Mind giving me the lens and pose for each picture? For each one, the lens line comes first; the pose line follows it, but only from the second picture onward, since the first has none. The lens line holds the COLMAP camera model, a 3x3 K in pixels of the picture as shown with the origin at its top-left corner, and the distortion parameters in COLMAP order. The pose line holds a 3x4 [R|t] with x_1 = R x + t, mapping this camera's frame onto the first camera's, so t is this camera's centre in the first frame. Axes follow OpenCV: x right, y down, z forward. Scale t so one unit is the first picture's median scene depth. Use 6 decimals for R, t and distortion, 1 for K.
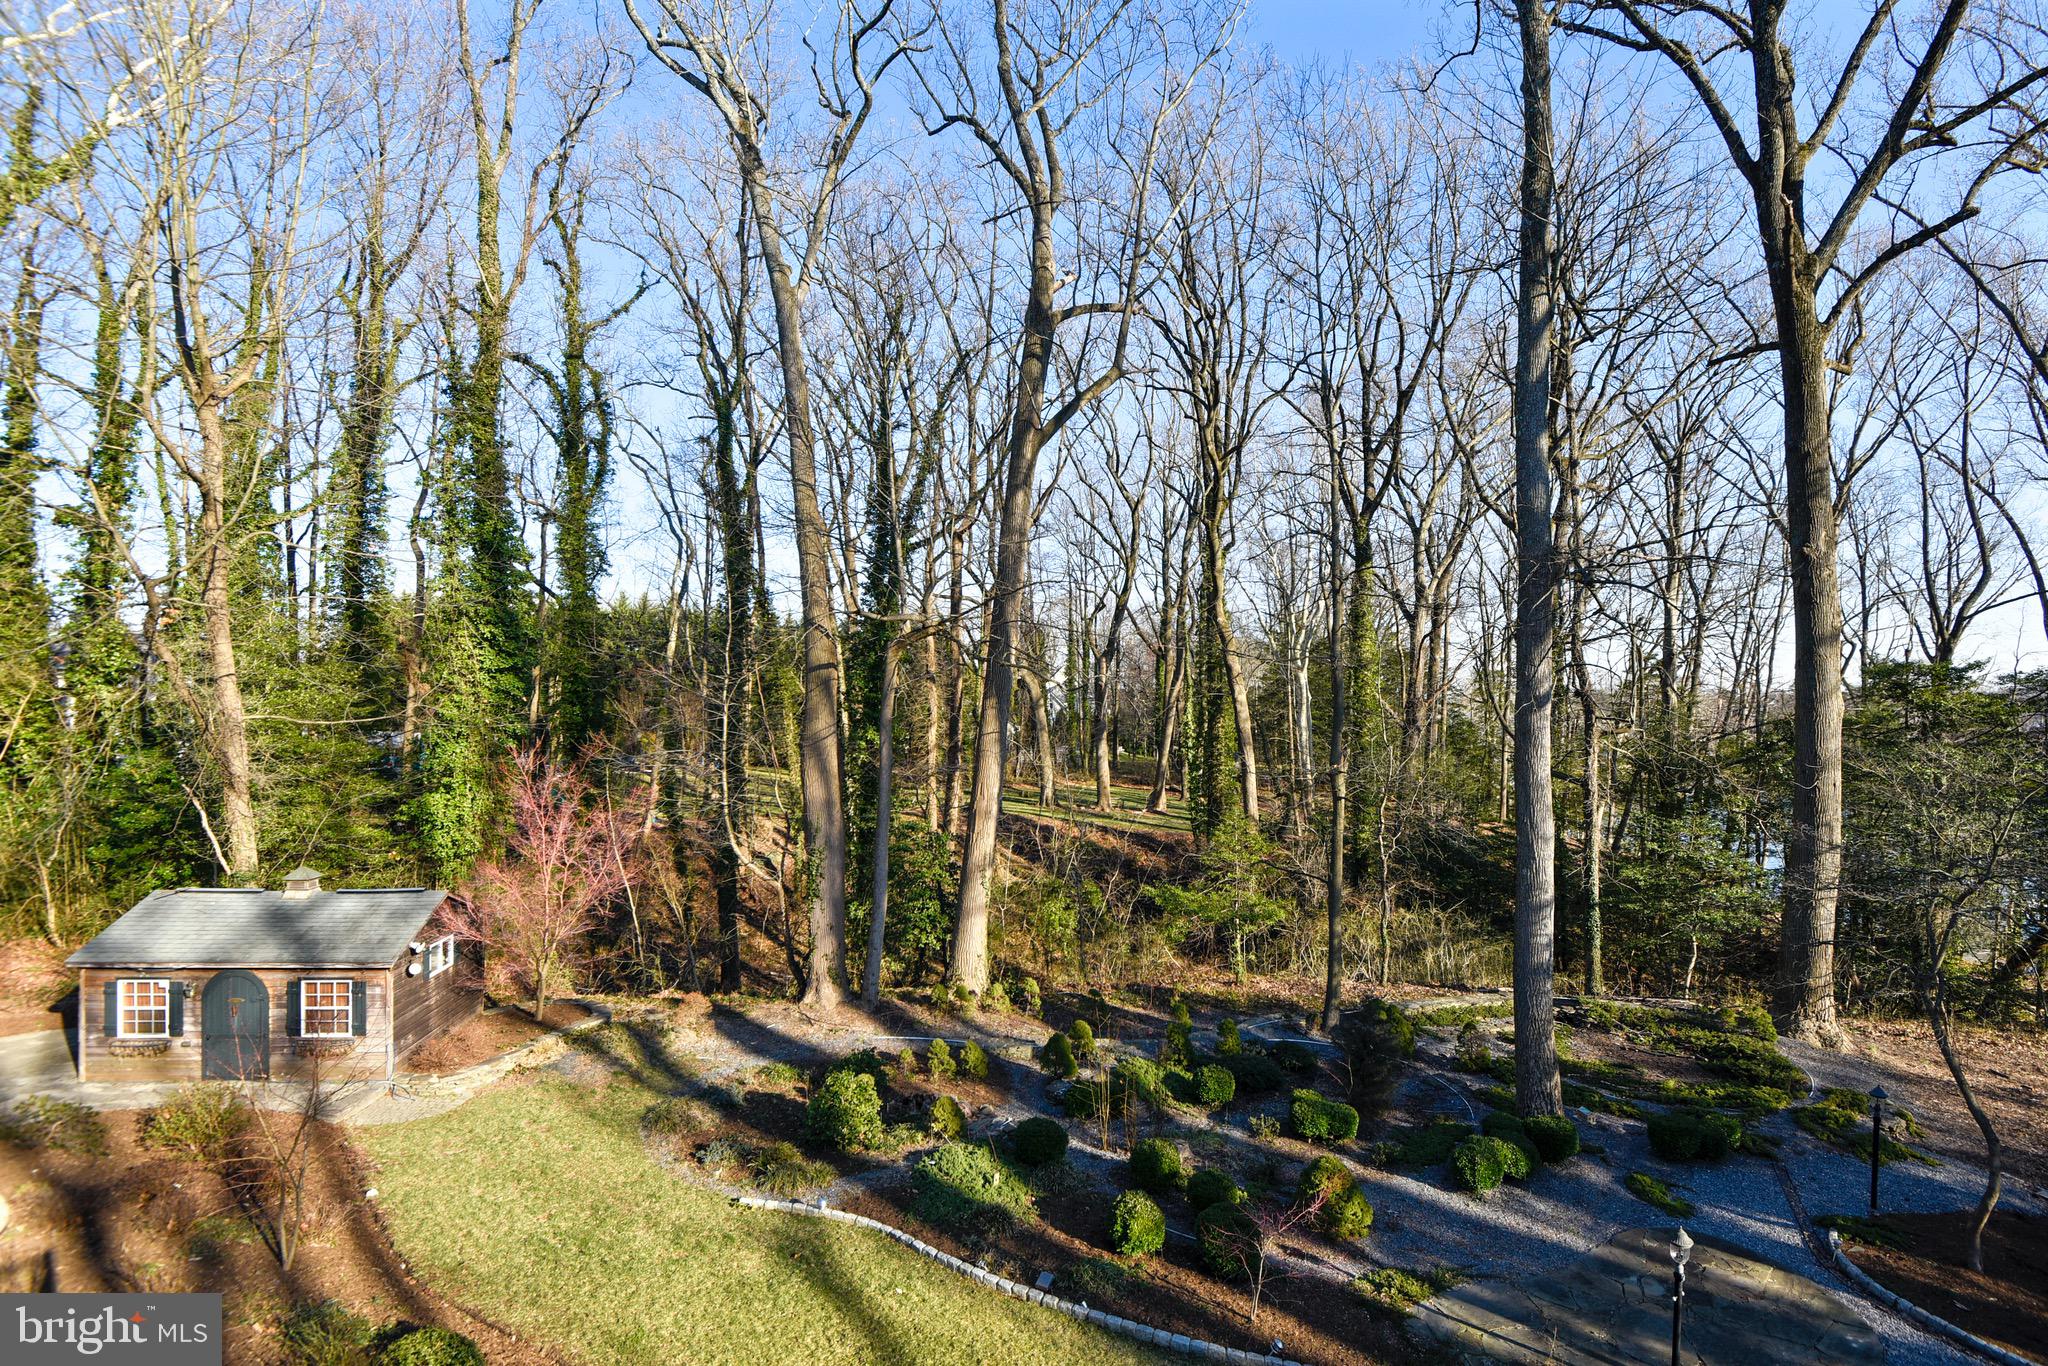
lens RADIAL K [[932.1, 0, 1053.9], [0, 932.1, 690.0], [0, 0, 1]] dist [-0.002201, -0.017952]
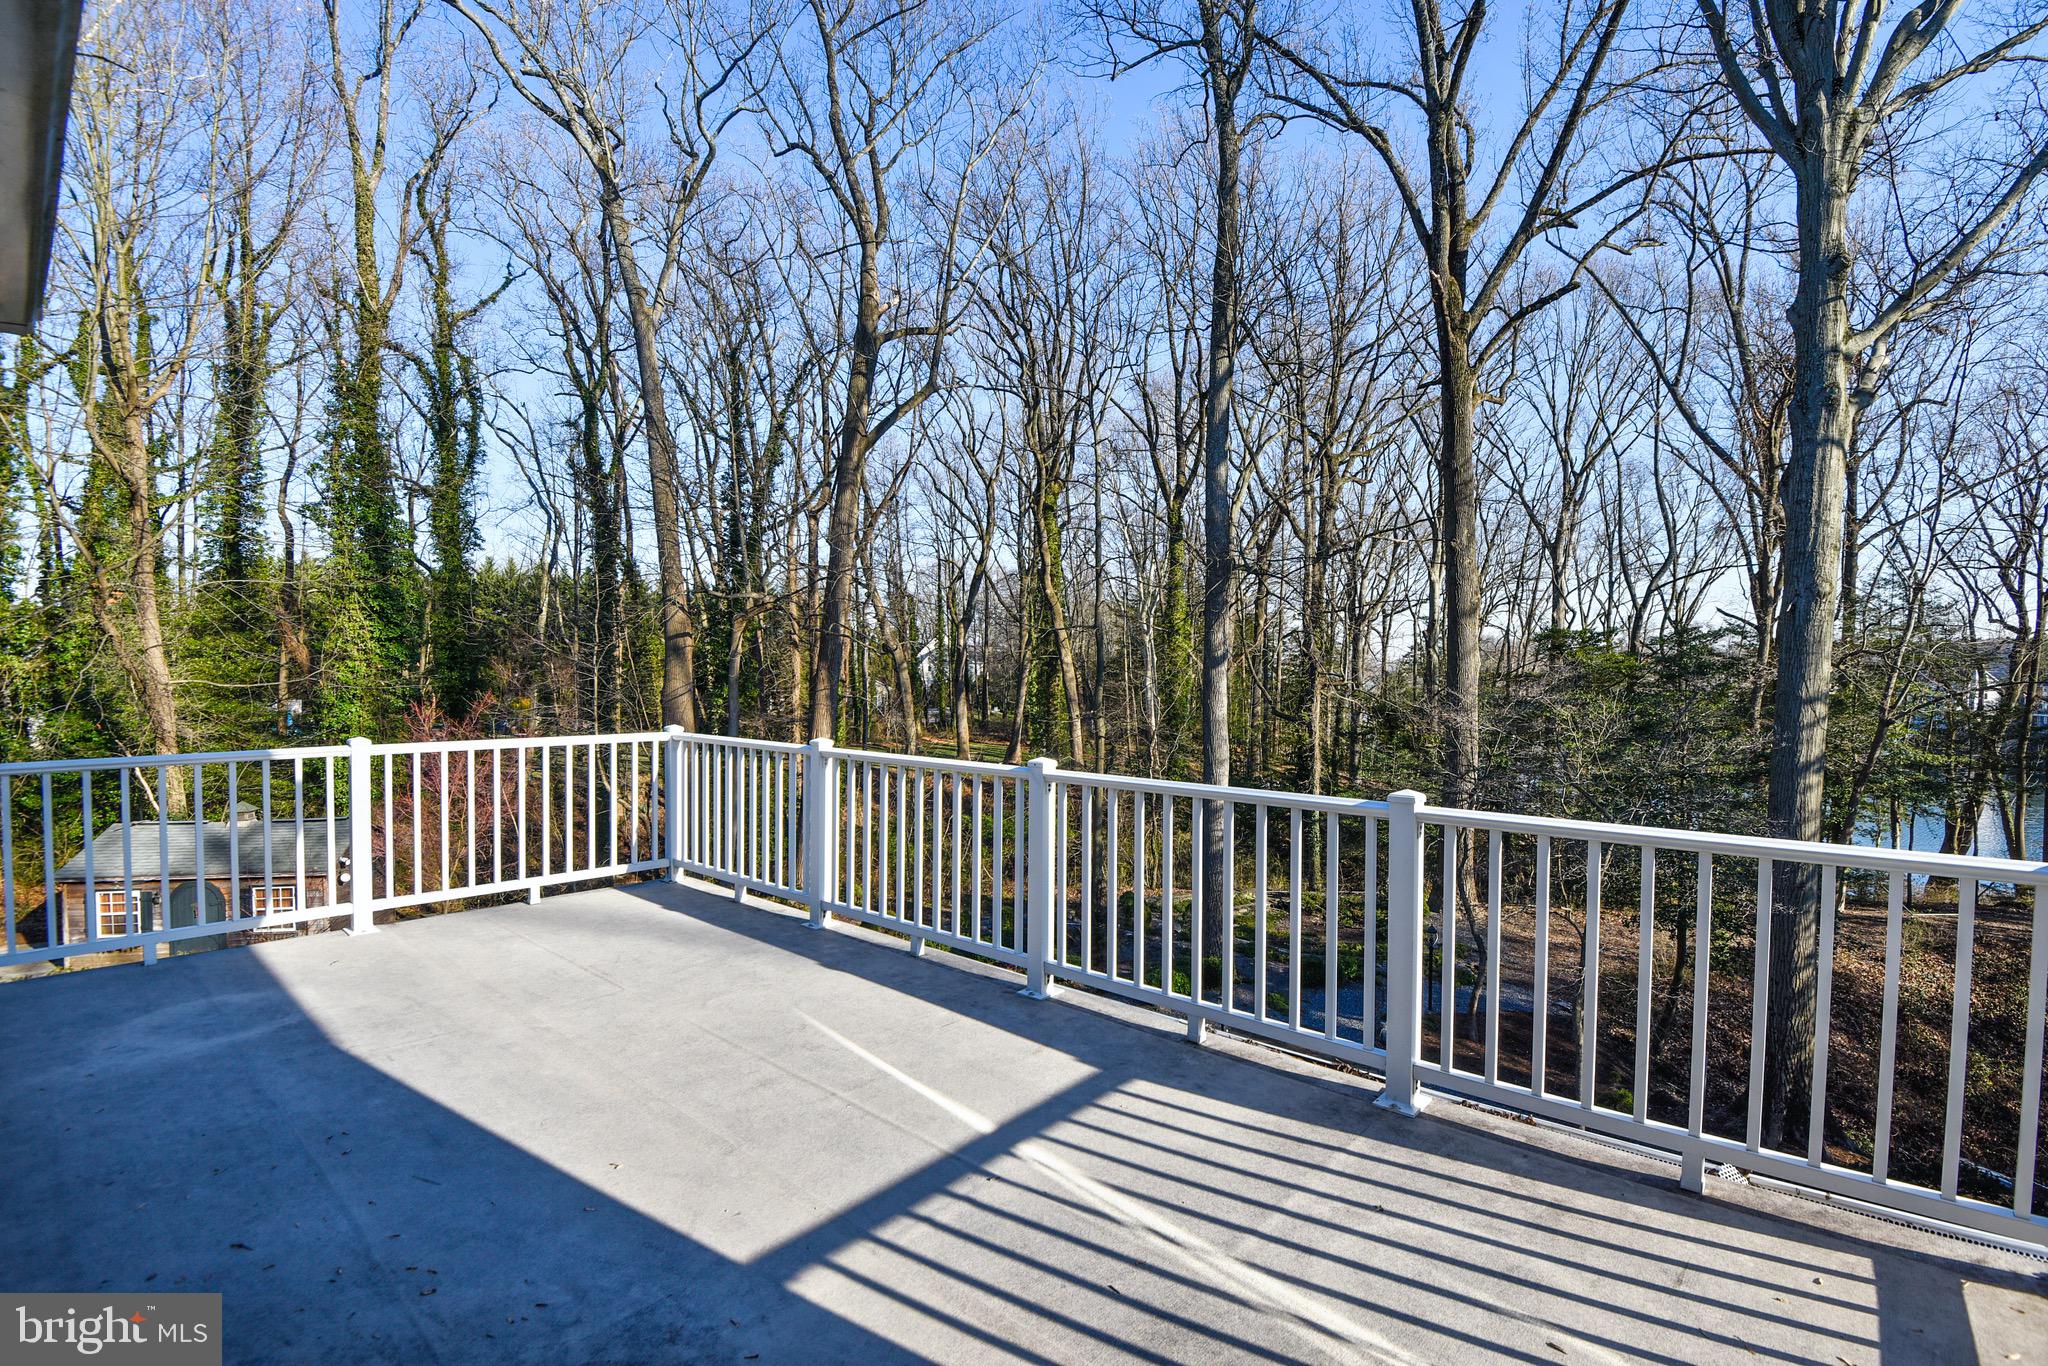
lens RADIAL K [[940.9, 0, 1044.3], [0, 940.9, 688.5], [0, 0, 1]] dist [-0.009409, -0.014910]
pose [[0.994501, -0.008723, 0.104361, 0.061785], [0.004772, 0.999264, 0.038054, -0.000578], [-0.104616, -0.037347, 0.993811, -0.169029]]
